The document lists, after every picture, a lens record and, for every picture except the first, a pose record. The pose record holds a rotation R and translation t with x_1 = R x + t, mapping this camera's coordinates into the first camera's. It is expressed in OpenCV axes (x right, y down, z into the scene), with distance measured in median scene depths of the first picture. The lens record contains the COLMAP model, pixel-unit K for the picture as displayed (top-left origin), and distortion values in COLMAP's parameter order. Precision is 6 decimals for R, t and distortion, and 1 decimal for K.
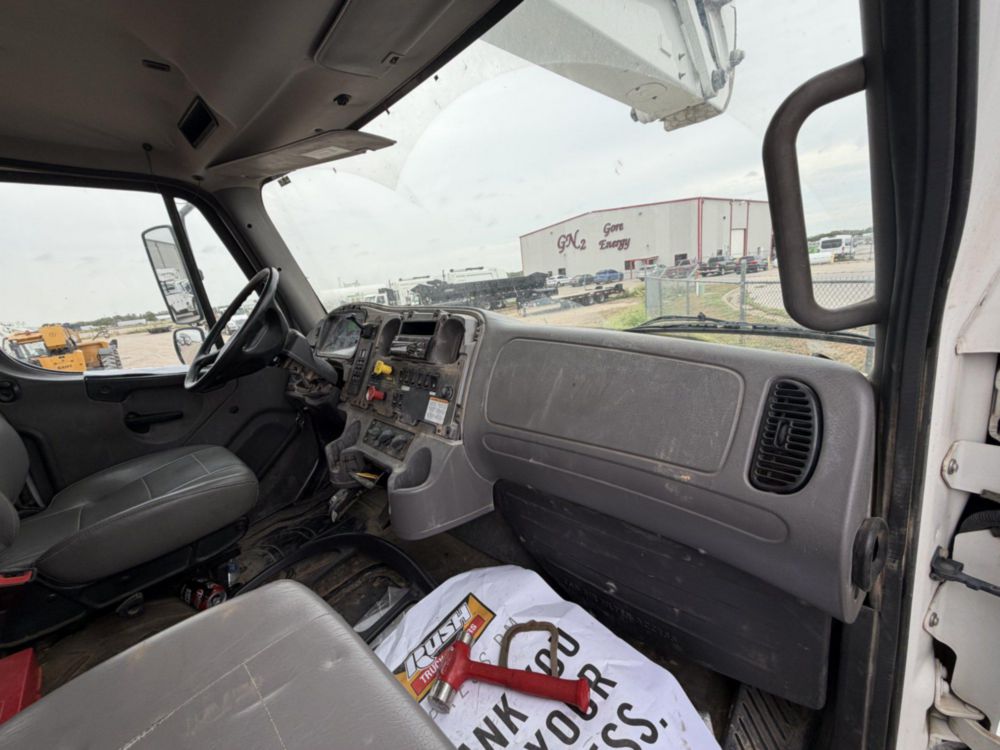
lens RADIAL K [[398.9, 0, 496.7], [0, 398.9, 377.8], [0, 0, 1]] dist [-0.000276, 0.000179]
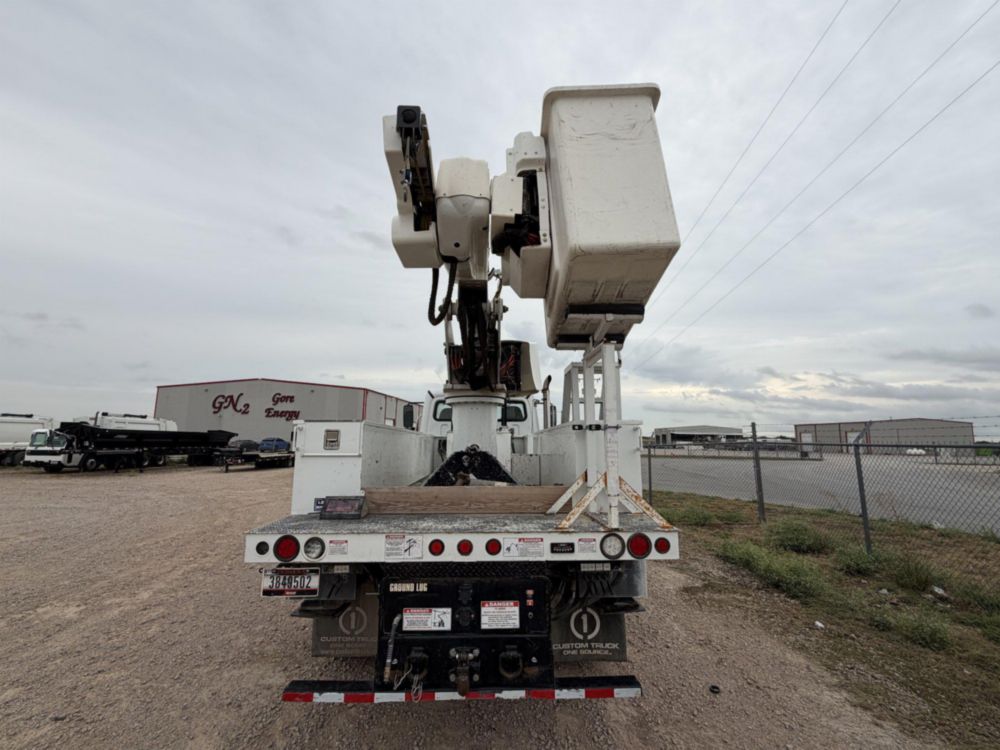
lens RADIAL K [[435.1, 0, 498.8], [0, 435.1, 374.1], [0, 0, 1]] dist [-0.000179, 0.000191]
pose [[0.684919, 0.225223, 0.692936, -0.148963], [0.087267, 0.918824, -0.384900, 0.052109], [-0.723375, 0.324096, 0.609665, -0.115690]]
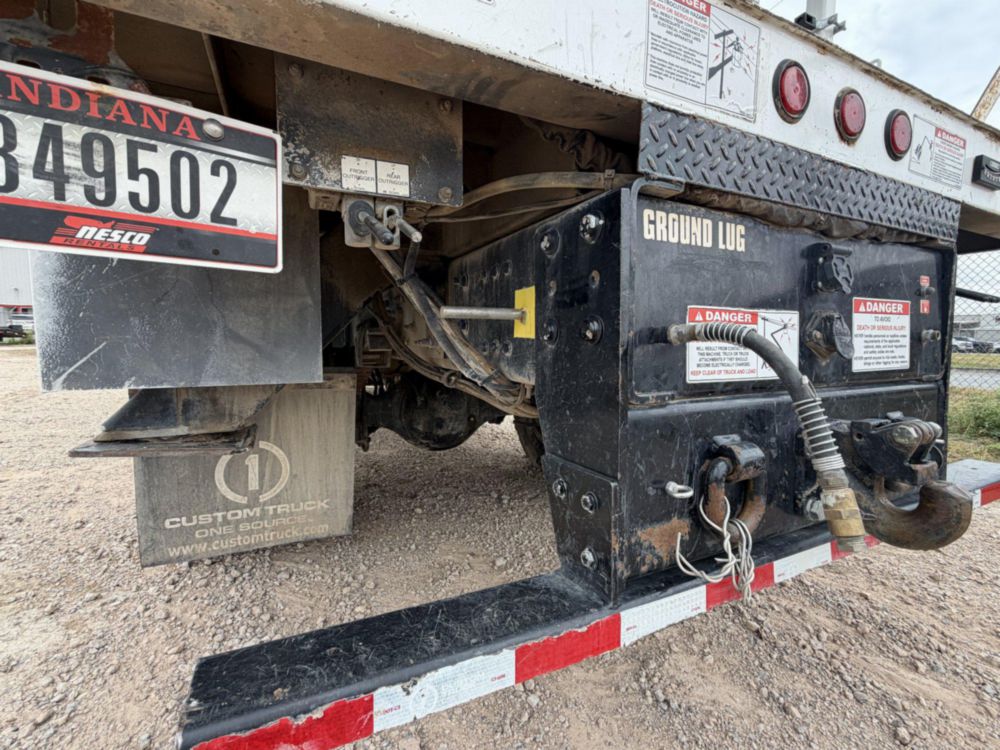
lens RADIAL K [[444.9, 0, 497.3], [0, 444.9, 375.1], [0, 0, 1]] dist [-0.001077, 0.000722]
pose [[0.325001, 0.032746, 0.945147, -0.127893], [0.168043, 0.981497, -0.091789, 0.059706], [-0.930664, 0.188656, 0.313485, -0.061667]]
